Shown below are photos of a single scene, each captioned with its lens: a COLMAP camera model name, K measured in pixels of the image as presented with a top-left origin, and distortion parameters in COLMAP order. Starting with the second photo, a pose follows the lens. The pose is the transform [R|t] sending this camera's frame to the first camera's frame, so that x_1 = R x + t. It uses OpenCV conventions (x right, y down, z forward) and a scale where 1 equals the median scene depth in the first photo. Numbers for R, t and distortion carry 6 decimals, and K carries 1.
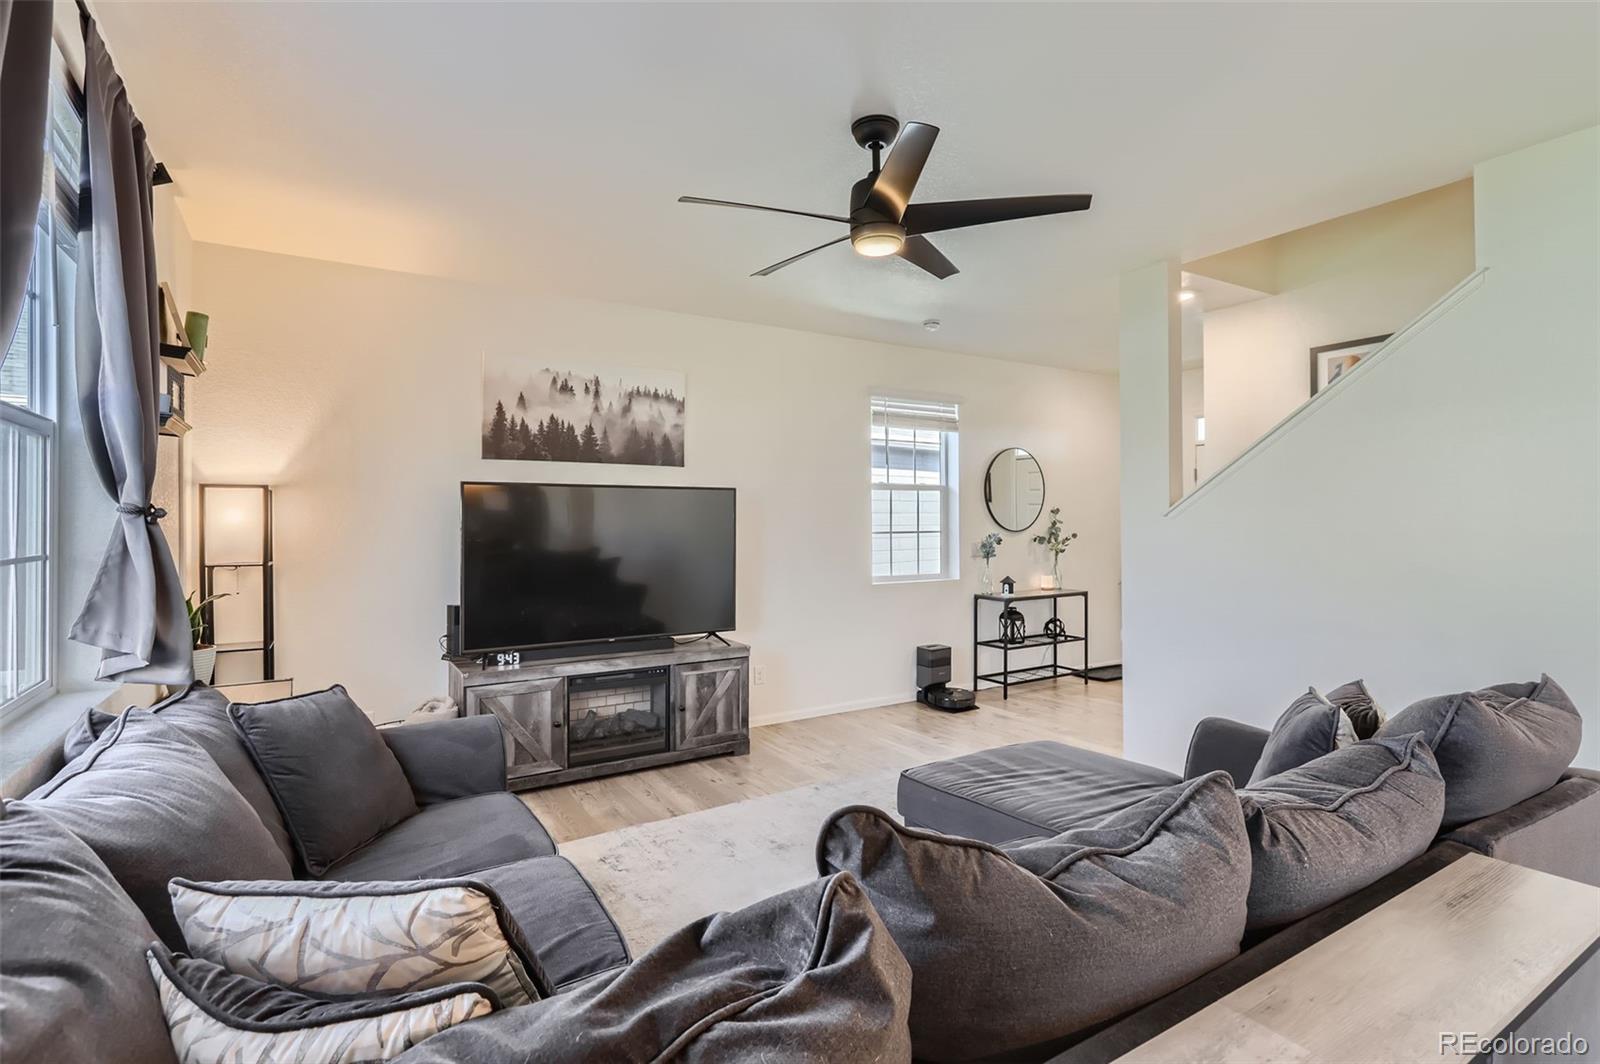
lens RADIAL K [[786.8, 0, 800.0], [0, 786.8, 532.0], [0, 0, 1]] dist [-0.000170, -0.000011]
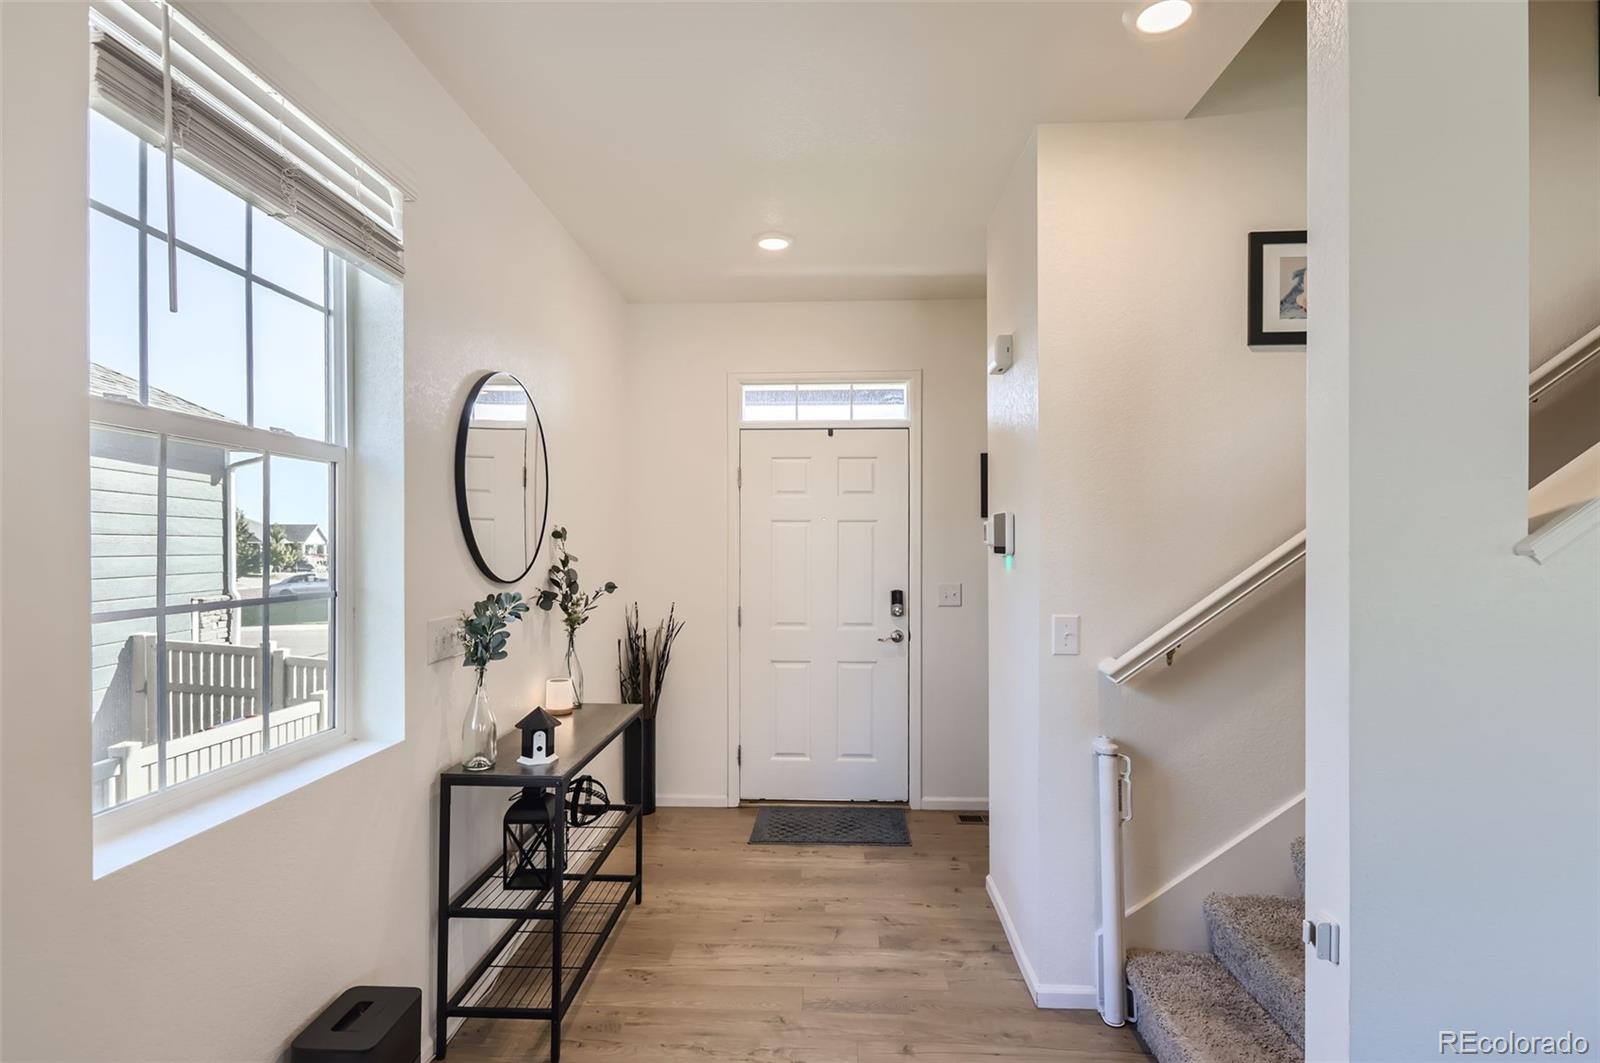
lens RADIAL K [[816.3, 0, 798.4], [0, 816.3, 545.8], [0, 0, 1]] dist [-0.000131, -0.000174]
pose [[0.569696, 0.007181, 0.821824, 0.020838], [0.006636, 0.999889, -0.013337, -0.013202], [-0.821829, 0.013052, 0.569585, 0.674840]]
